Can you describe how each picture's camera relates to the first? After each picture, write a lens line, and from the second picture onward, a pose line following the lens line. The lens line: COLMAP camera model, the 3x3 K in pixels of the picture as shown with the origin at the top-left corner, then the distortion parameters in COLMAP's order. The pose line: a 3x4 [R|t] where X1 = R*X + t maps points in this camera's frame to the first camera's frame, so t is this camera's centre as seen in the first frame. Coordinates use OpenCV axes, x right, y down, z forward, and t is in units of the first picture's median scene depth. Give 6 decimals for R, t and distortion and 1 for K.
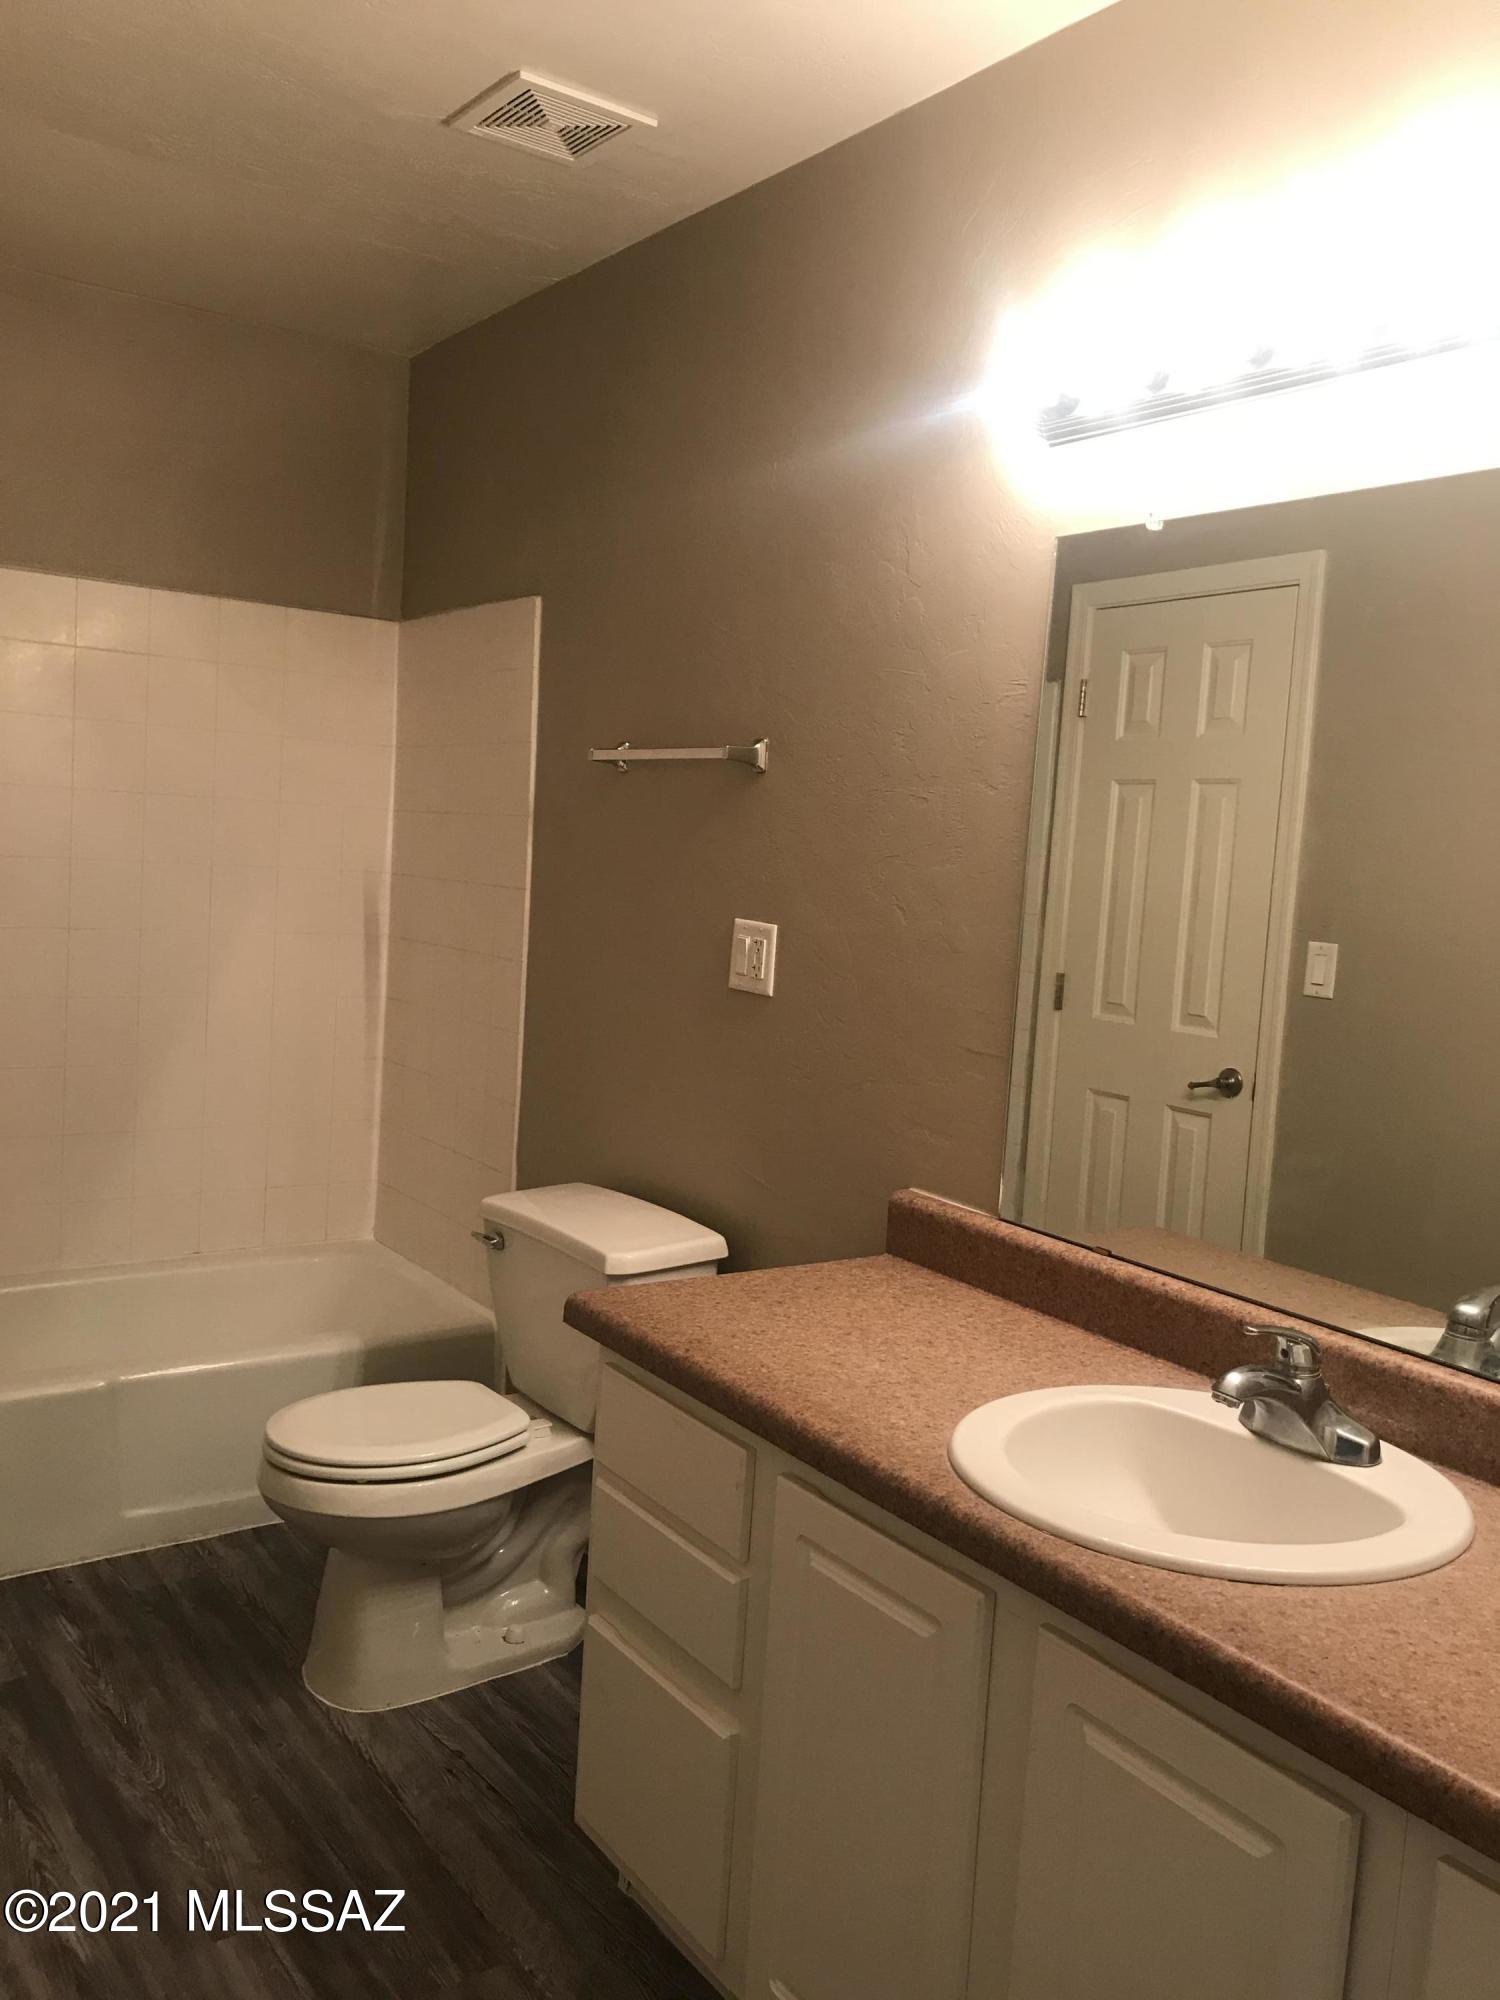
lens RADIAL K [[1625.1, 0, 757.9], [0, 1625.1, 989.4], [0, 0, 1]] dist [0.026618, -0.016981]
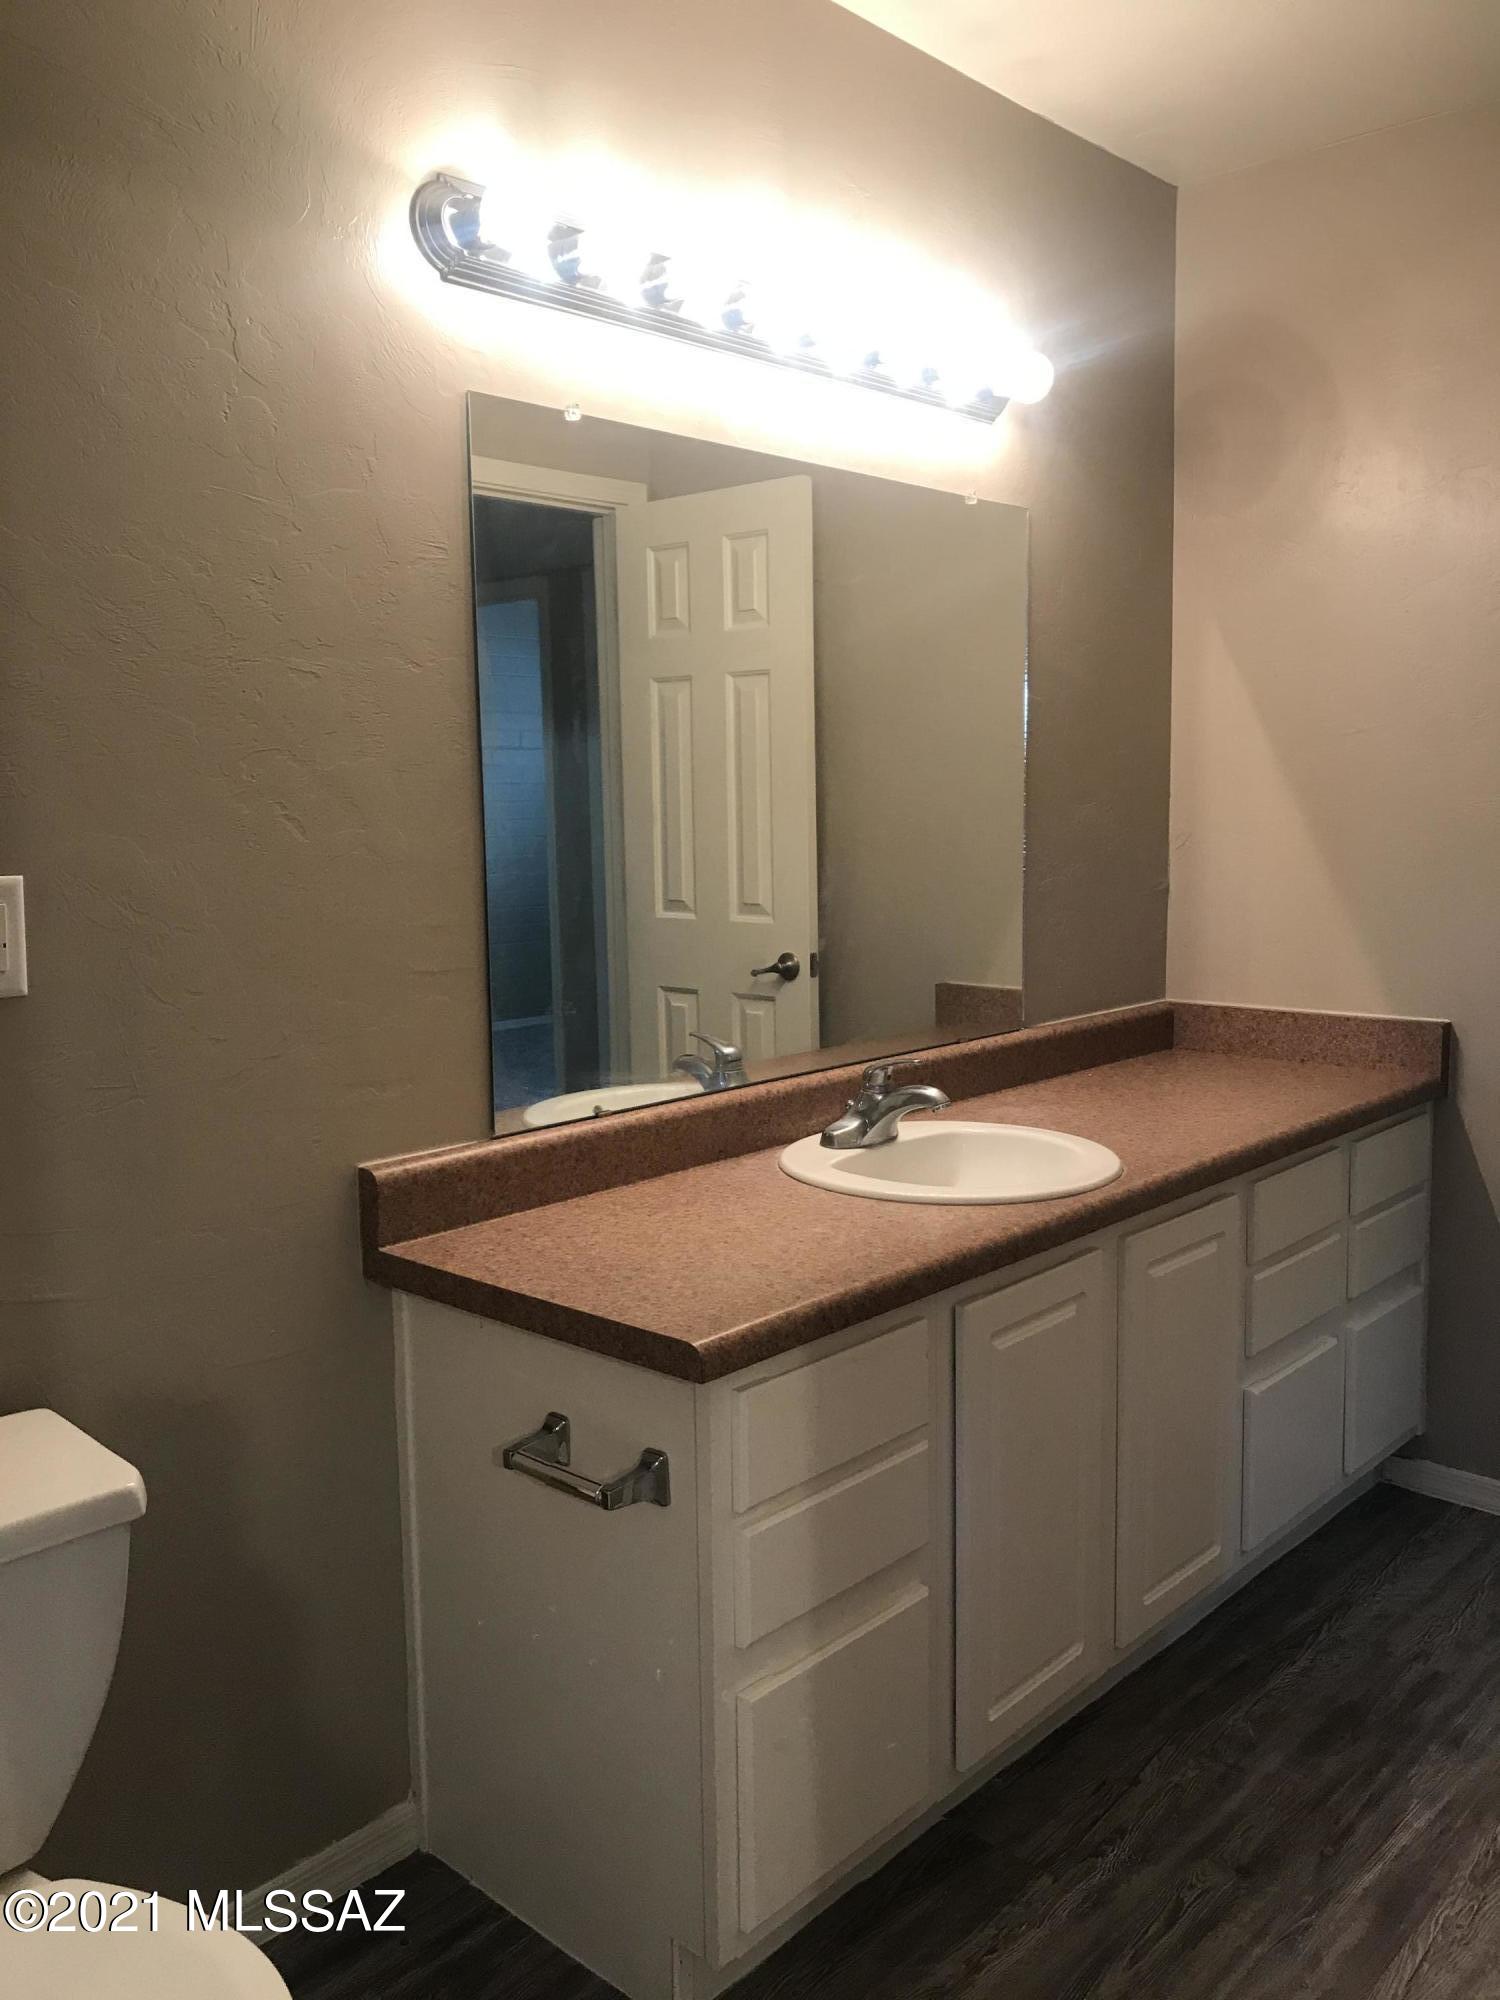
lens RADIAL K [[1689.1, 0, 753.0], [0, 1689.1, 977.9], [0, 0, 1]] dist [0.037889, -0.004079]
pose [[-0.219841, -0.176202, 0.959491, -0.981832], [0.082977, 0.976611, 0.198358, -0.156967], [-0.972000, 0.123223, -0.200078, 1.283771]]
